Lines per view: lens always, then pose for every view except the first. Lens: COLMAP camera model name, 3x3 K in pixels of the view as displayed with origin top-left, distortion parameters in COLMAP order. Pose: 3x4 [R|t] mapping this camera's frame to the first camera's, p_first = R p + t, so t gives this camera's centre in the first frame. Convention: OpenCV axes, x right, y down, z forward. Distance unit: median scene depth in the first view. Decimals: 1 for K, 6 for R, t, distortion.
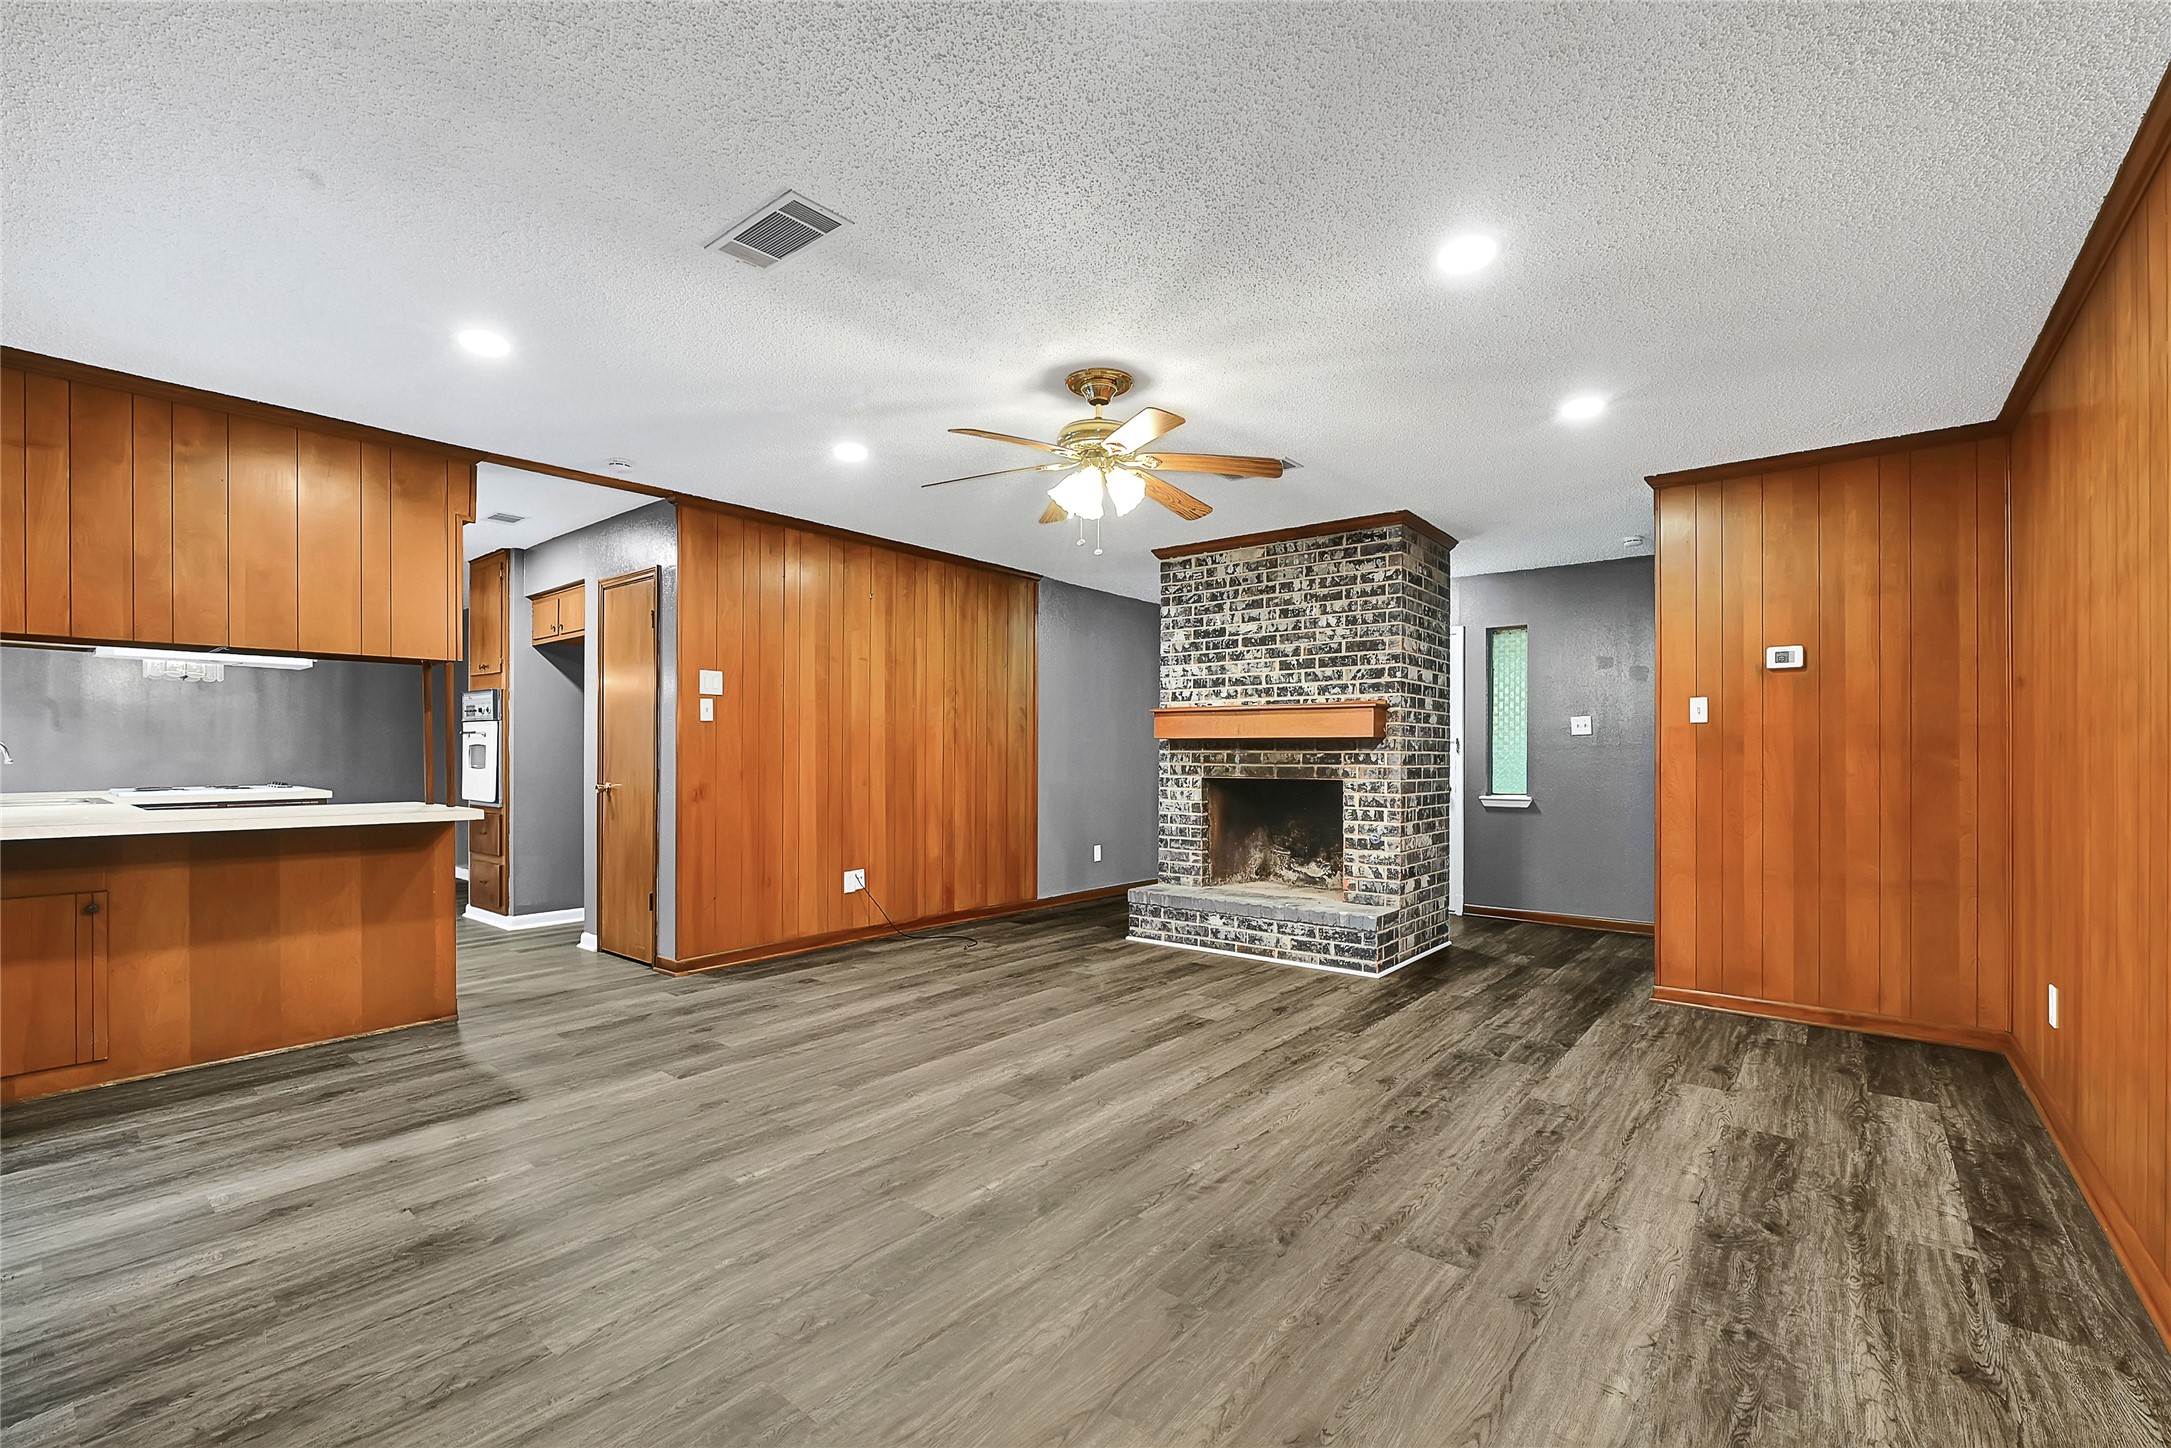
lens RADIAL K [[958.3, 0, 1038.5], [0, 958.3, 751.8], [0, 0, 1]] dist [-0.001867, -0.000392]
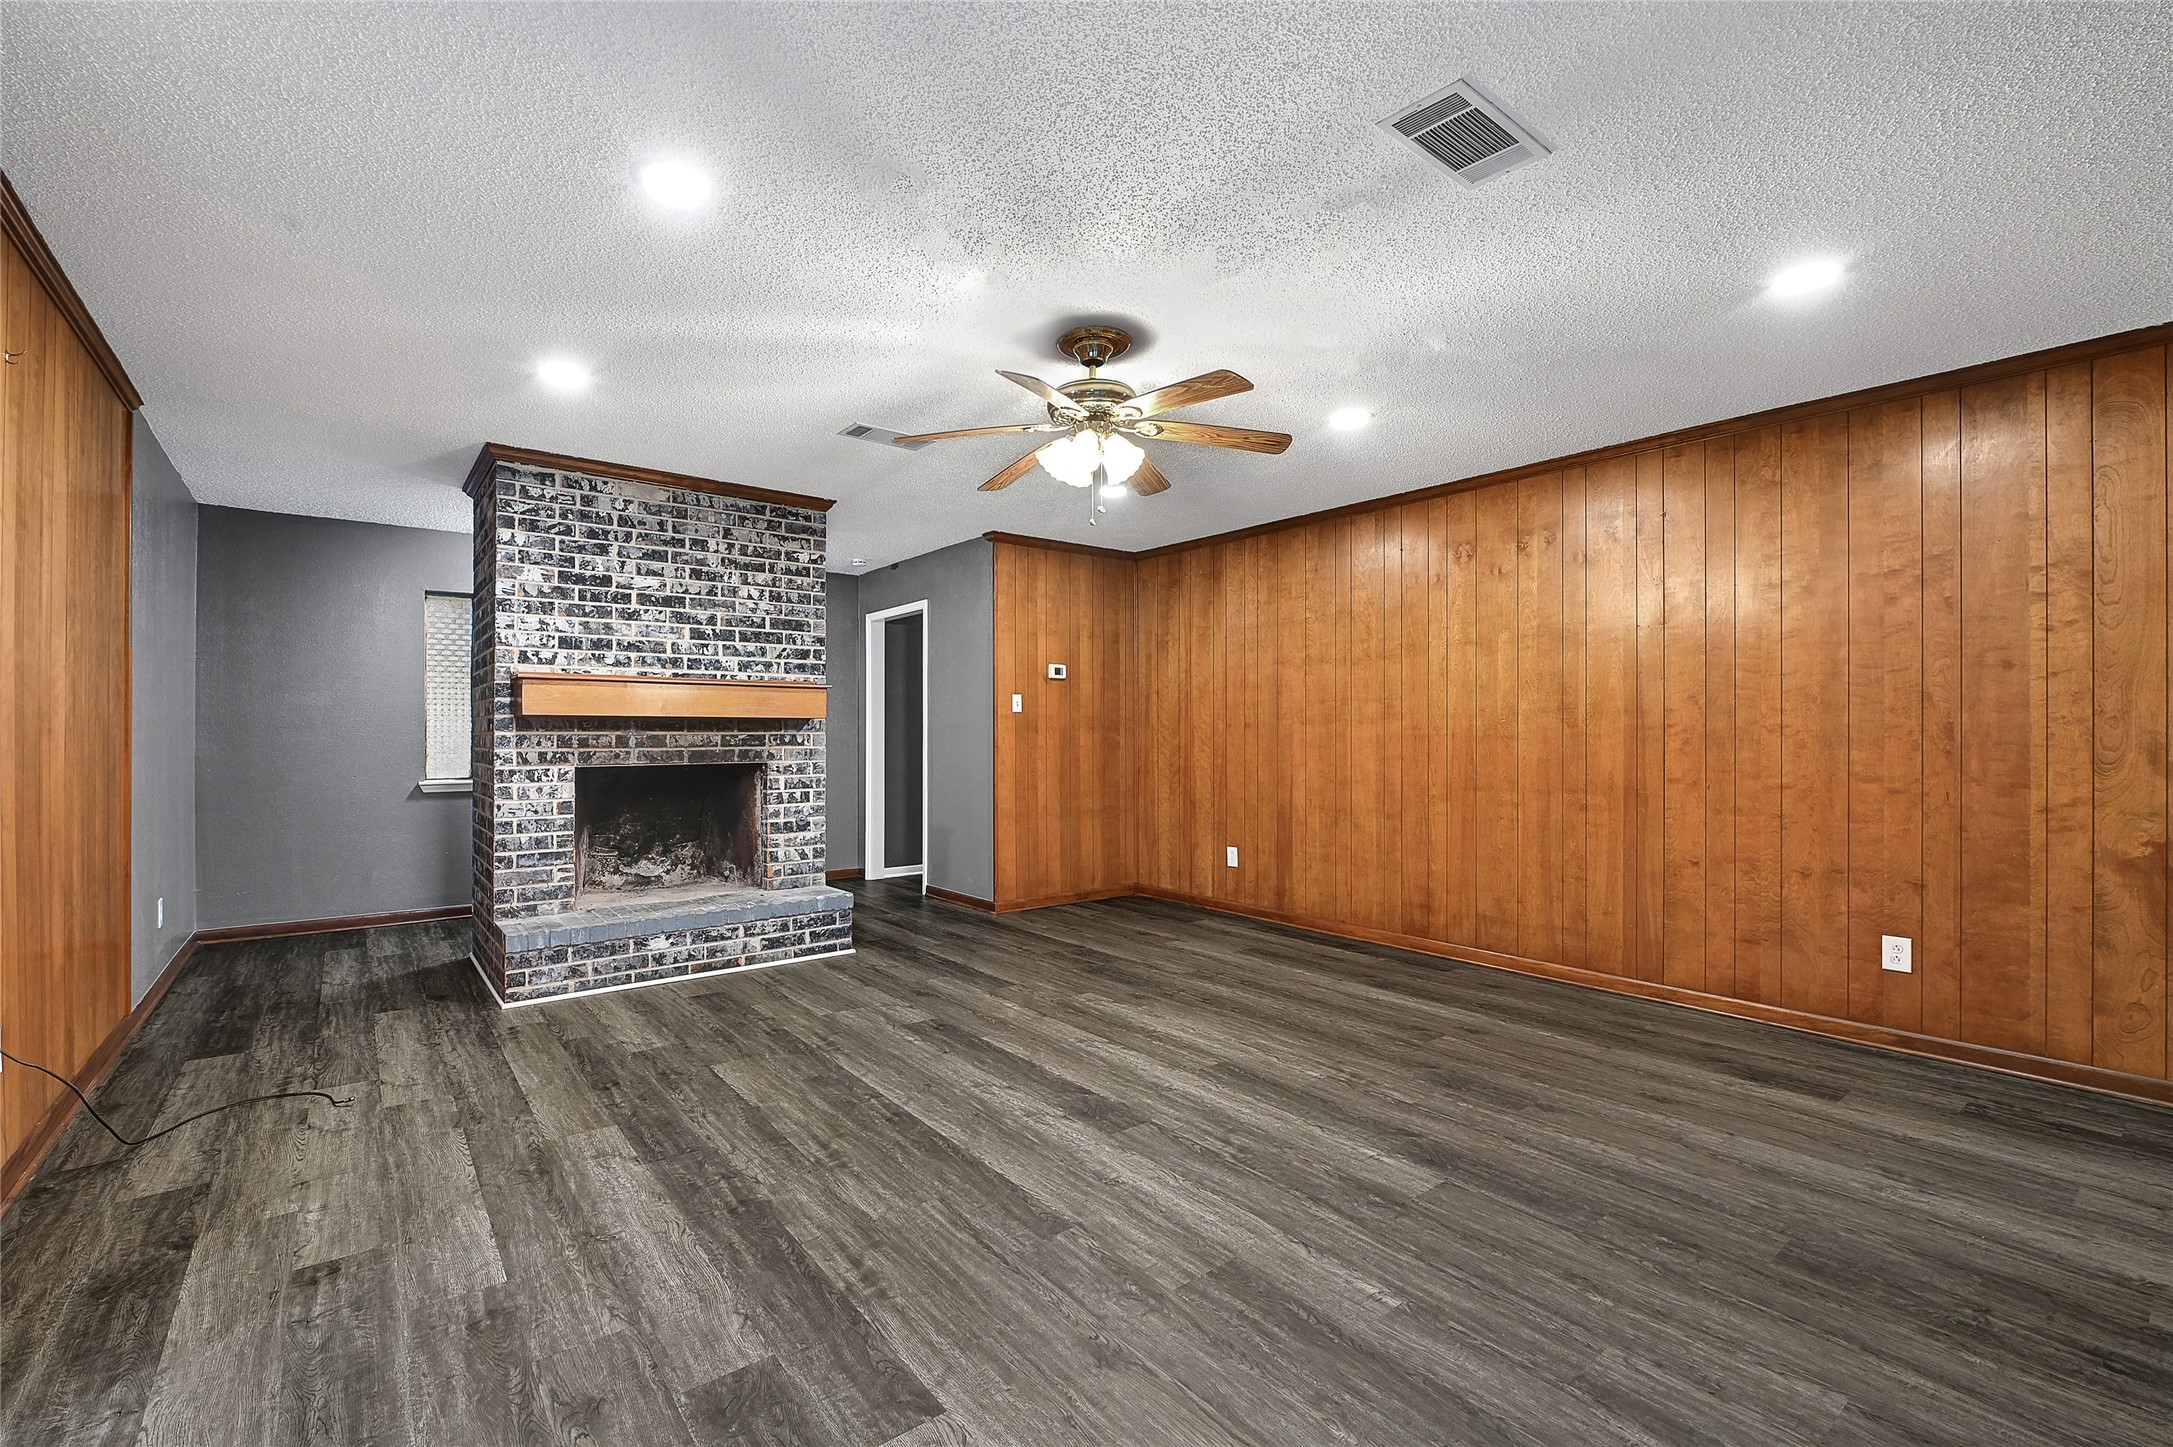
lens RADIAL K [[902.2, 0, 1079.5], [0, 902.2, 728.9], [0, 0, 1]] dist [-0.004324, -0.000598]
pose [[0.200610, 0.000756, 0.979671, -0.509900], [-0.000230, 1.000000, -0.000725, -0.003475], [-0.979671, -0.000080, 0.200610, 0.528955]]
